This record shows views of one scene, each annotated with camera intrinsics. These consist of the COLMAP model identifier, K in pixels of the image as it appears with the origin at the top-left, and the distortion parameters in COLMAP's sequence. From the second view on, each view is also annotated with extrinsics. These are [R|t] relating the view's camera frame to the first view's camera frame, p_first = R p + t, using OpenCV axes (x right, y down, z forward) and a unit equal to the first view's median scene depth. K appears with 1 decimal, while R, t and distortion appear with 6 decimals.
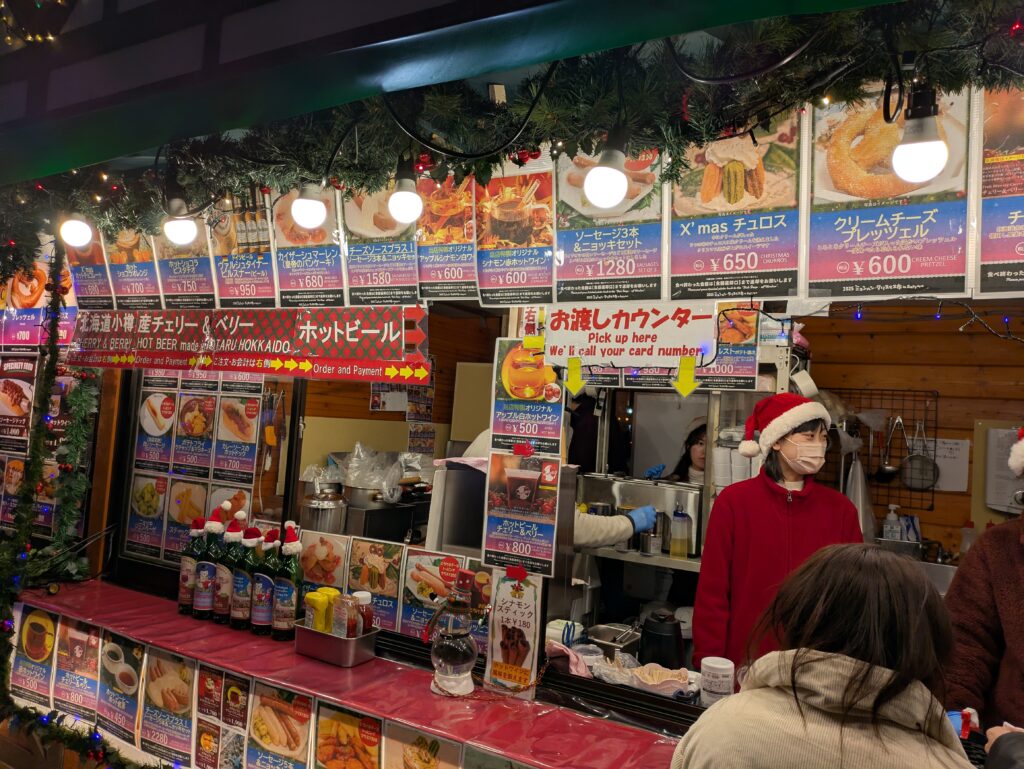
lens RADIAL K [[789.8, 0, 512.0], [0, 789.8, 384.5], [0, 0, 1]] dist [-0.013880, -0.000023]
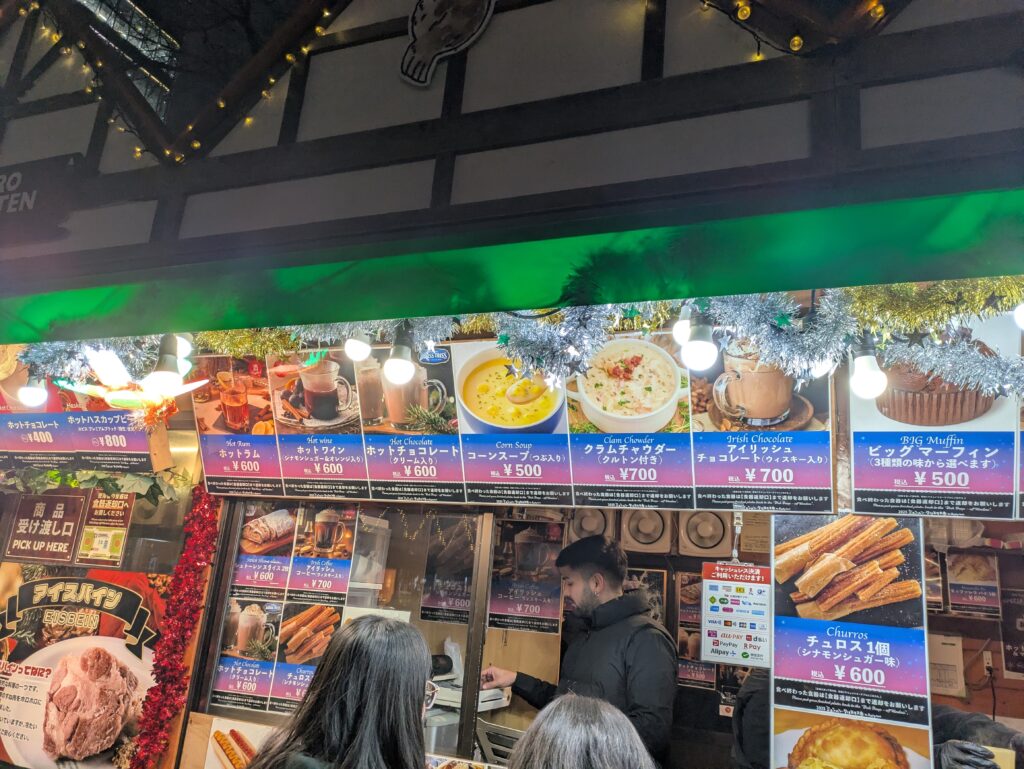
lens RADIAL K [[789.8, 0, 512.0], [0, 789.8, 384.5], [0, 0, 1]] dist [-0.013880, -0.000023]
pose [[0.986443, 0.077852, 0.144461, -0.173000], [-0.038845, 0.966062, -0.255374, -0.006015], [-0.159440, 0.246300, 0.955989, 0.101024]]
